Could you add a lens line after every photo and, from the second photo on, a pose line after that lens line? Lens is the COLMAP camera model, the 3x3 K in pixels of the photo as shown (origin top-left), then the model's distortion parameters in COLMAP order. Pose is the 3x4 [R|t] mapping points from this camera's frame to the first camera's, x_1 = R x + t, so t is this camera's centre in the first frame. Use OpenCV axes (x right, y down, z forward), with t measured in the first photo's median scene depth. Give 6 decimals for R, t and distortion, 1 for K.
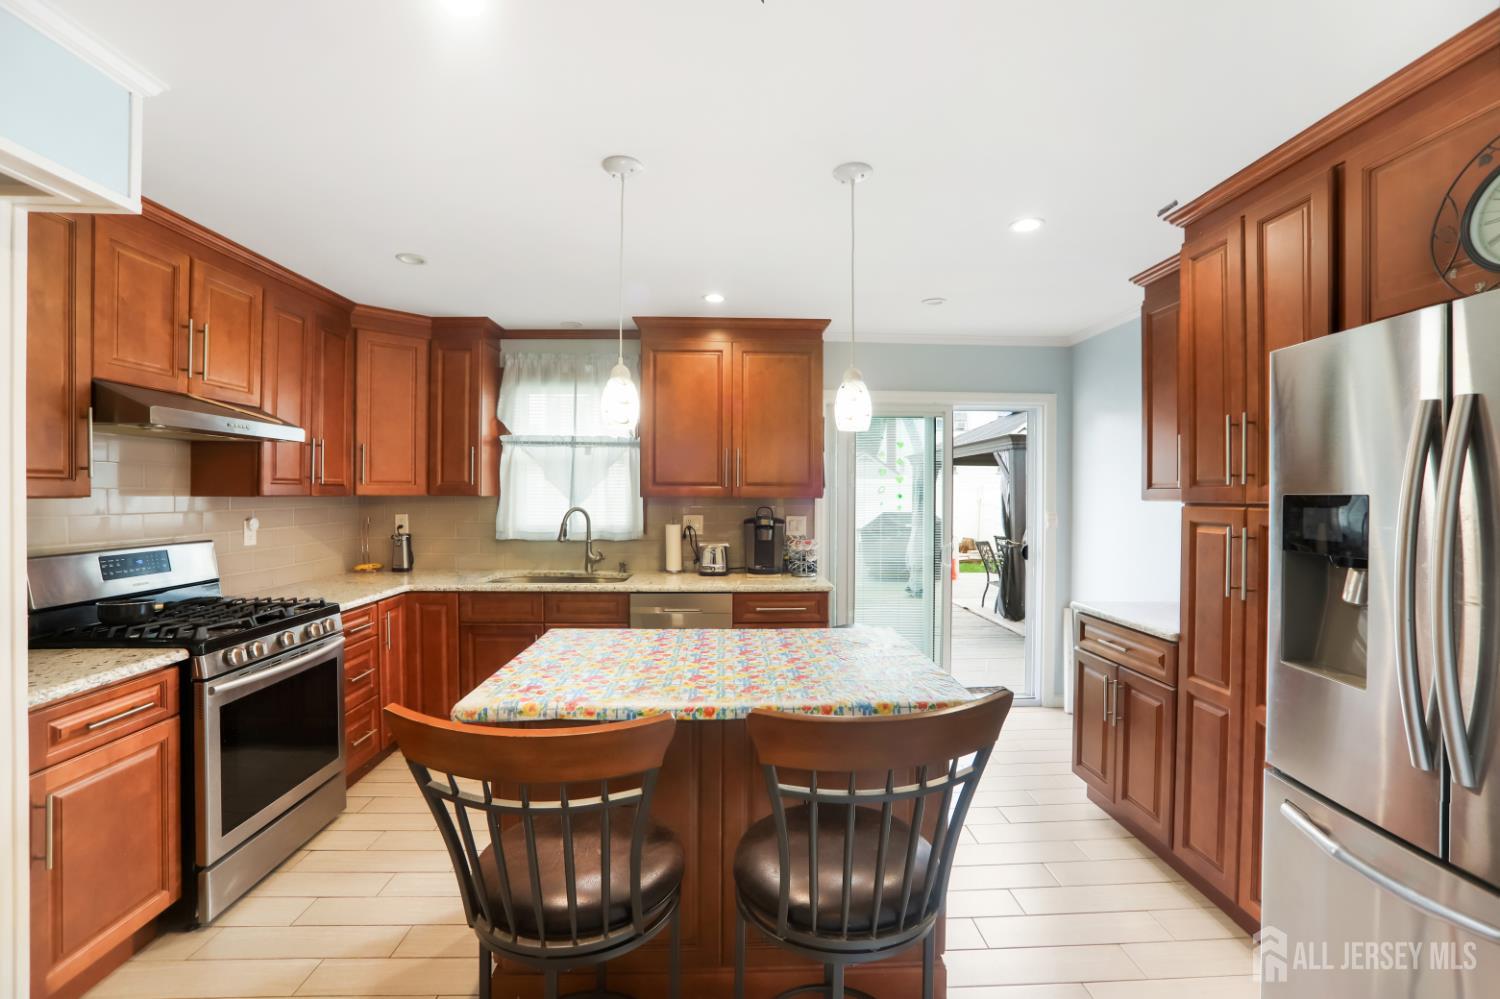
lens RADIAL K [[650.0, 0, 756.9], [0, 650.0, 488.6], [0, 0, 1]] dist [-0.033309, 0.000688]
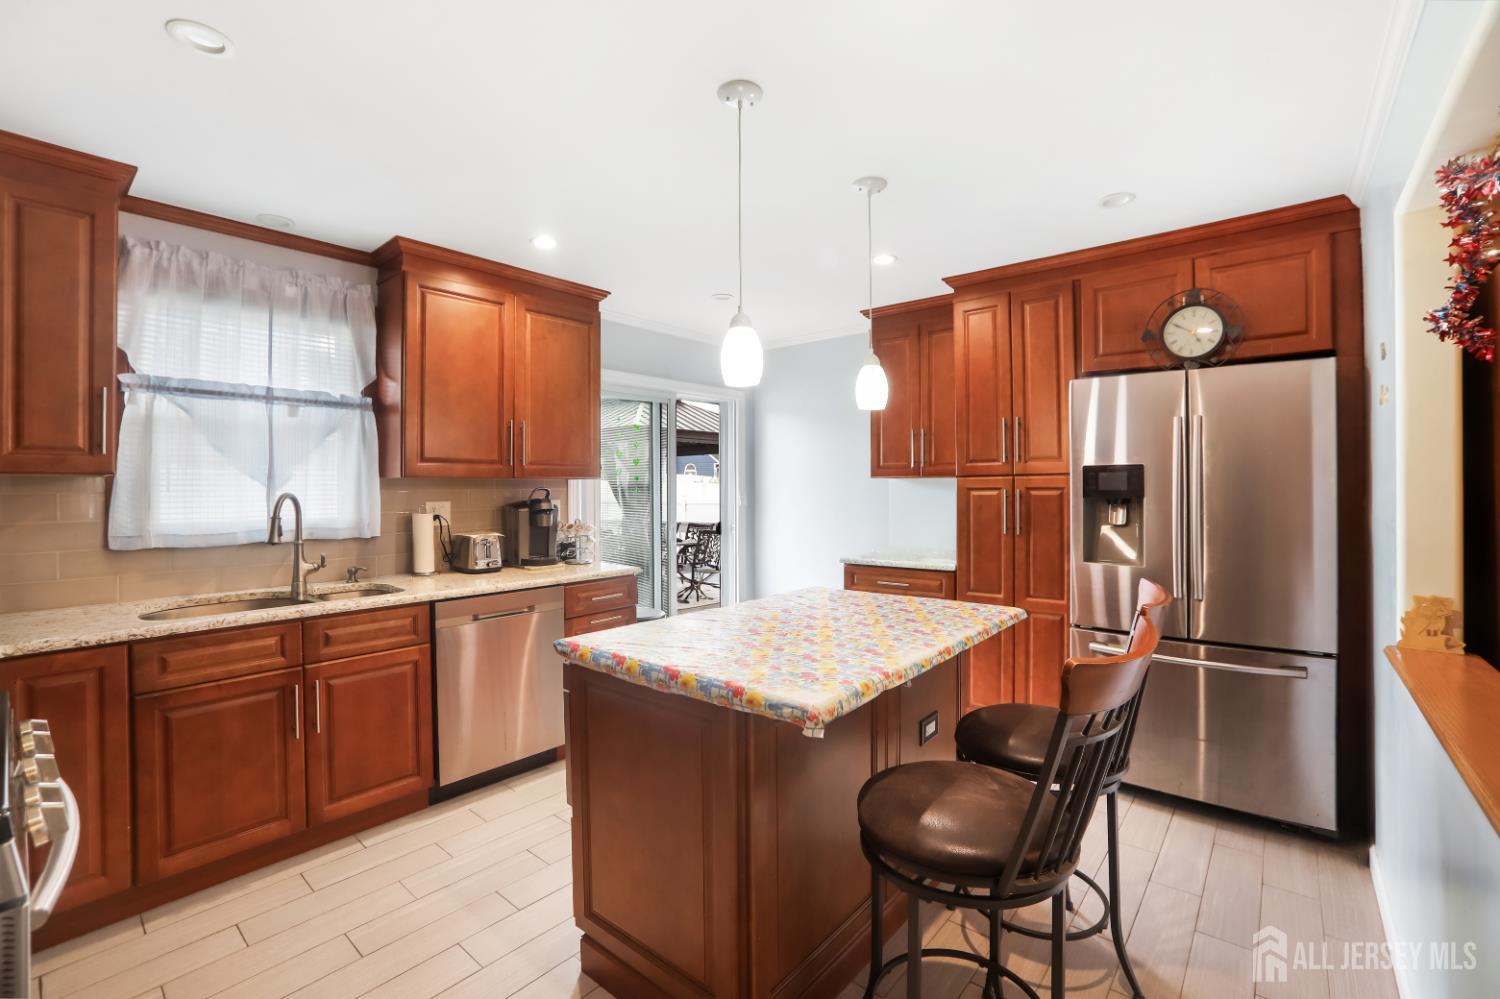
lens RADIAL K [[650.0, 0, 756.9], [0, 650.0, 488.6], [0, 0, 1]] dist [-0.033309, 0.000688]
pose [[0.679489, -0.012923, 0.733572, -0.431408], [0.003359, 0.999889, 0.014503, 0.015940], [-0.733678, -0.007391, 0.679457, 0.185031]]
